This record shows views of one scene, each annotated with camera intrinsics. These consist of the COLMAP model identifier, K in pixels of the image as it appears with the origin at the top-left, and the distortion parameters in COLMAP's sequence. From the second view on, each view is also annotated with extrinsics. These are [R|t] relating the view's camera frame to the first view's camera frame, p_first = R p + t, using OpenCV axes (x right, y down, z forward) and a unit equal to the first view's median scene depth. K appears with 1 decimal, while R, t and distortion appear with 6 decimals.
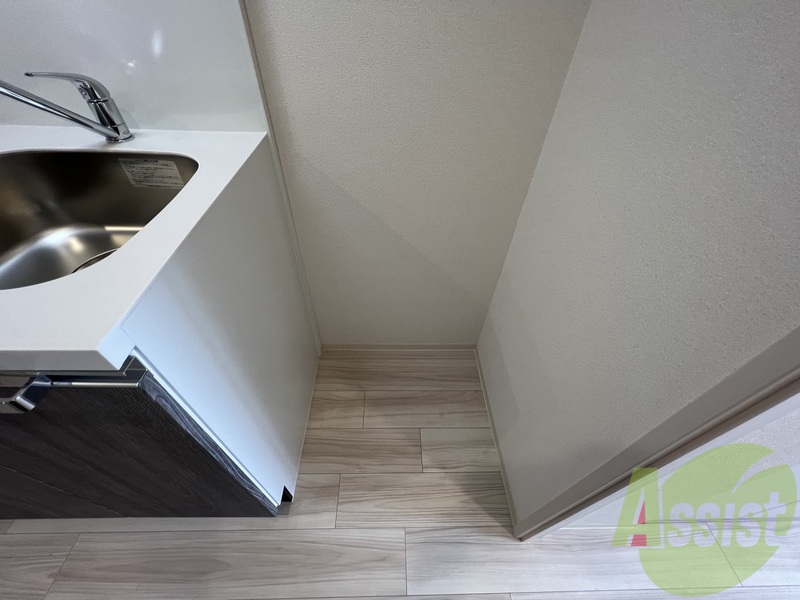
lens RADIAL K [[318.0, 0, 397.9], [0, 318.0, 303.4], [0, 0, 1]] dist [-0.003742, 0.000805]
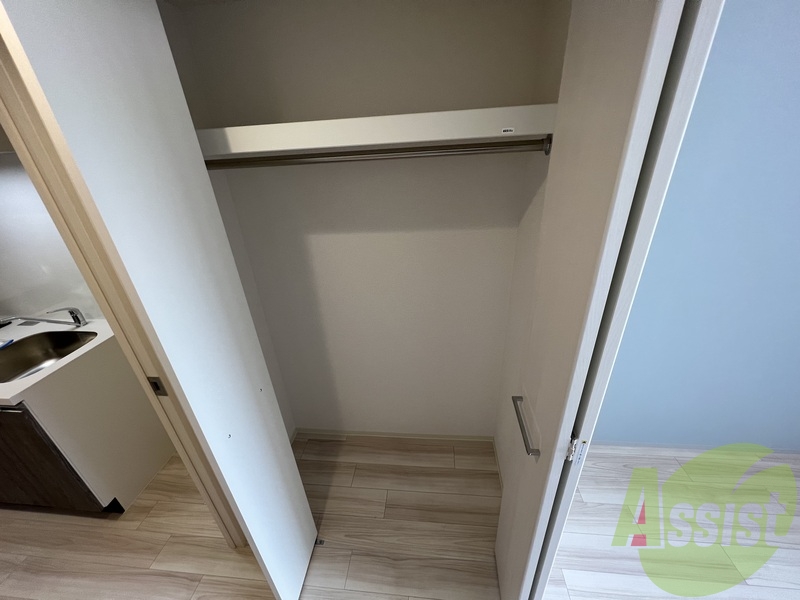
lens RADIAL K [[318.0, 0, 401.3], [0, 318.0, 304.8], [0, 0, 1]] dist [-0.003742, 0.000805]
pose [[0.988304, -0.019824, -0.151205, 1.371528], [-0.028807, 0.949395, -0.312762, 0.037455], [0.149754, 0.313459, 0.937719, -0.713155]]
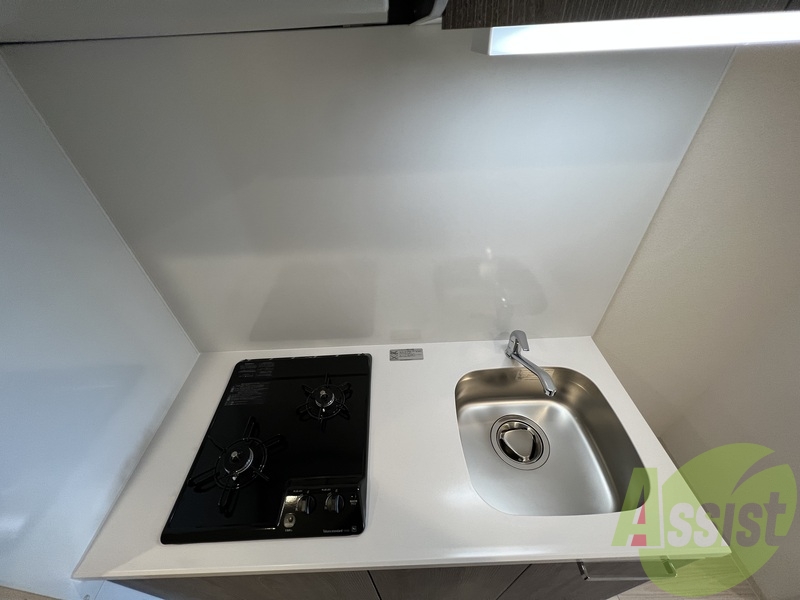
lens RADIAL K [[318.0, 0, 398.6], [0, 318.0, 300.4], [0, 0, 1]] dist [-0.003742, 0.000805]
pose [[0.997438, -0.056924, -0.043321, -0.896236], [0.052482, 0.993845, -0.097559, -0.432777], [0.048608, 0.095036, 0.994286, -0.417361]]
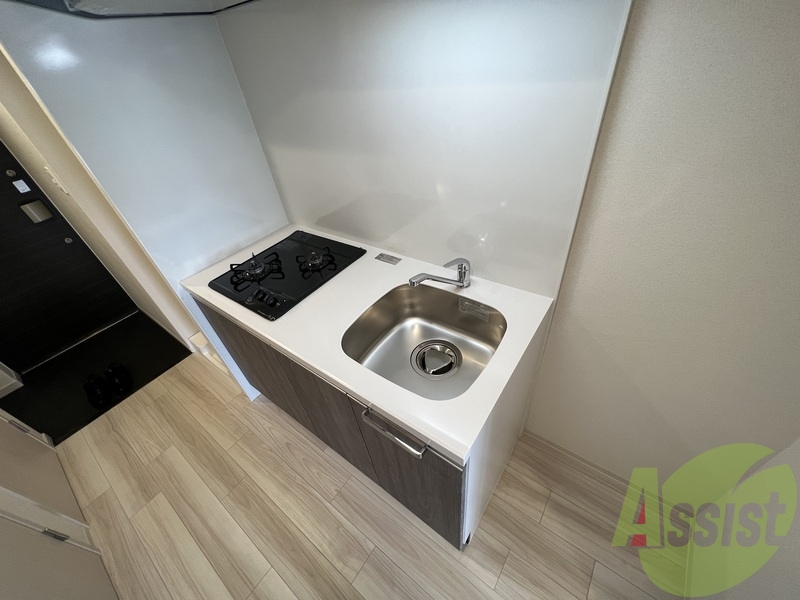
lens RADIAL K [[318.0, 0, 399.1], [0, 318.0, 303.0], [0, 0, 1]] dist [-0.003742, 0.000805]
pose [[0.781829, 0.294876, -0.549356, -0.123905], [-0.335029, 0.941770, 0.028707, -0.237011], [0.525832, 0.161606, 0.835095, -0.375551]]
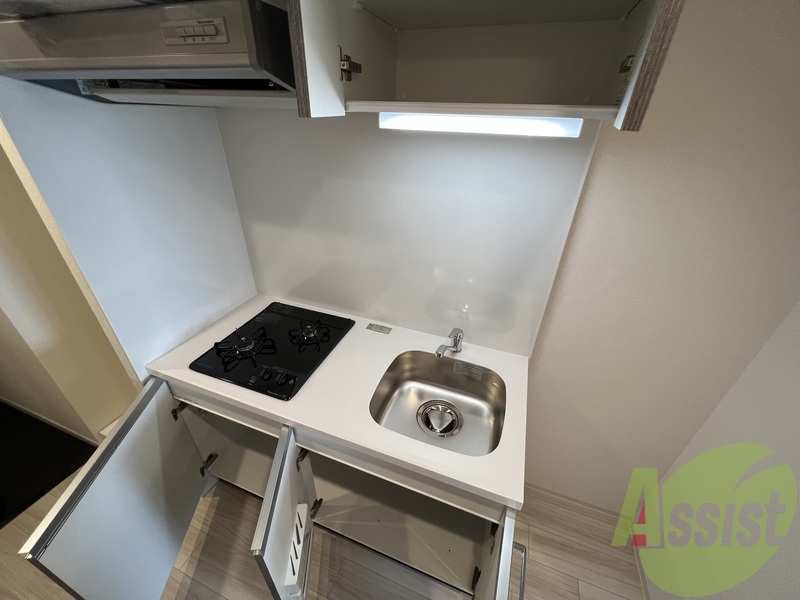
lens RADIAL K [[318.0, 0, 397.6], [0, 318.0, 303.7], [0, 0, 1]] dist [-0.003742, 0.000805]
pose [[0.929250, 0.181724, -0.321669, -0.413269], [-0.258609, 0.941740, -0.215050, -0.176005], [0.263849, 0.283022, 0.922108, -0.660596]]
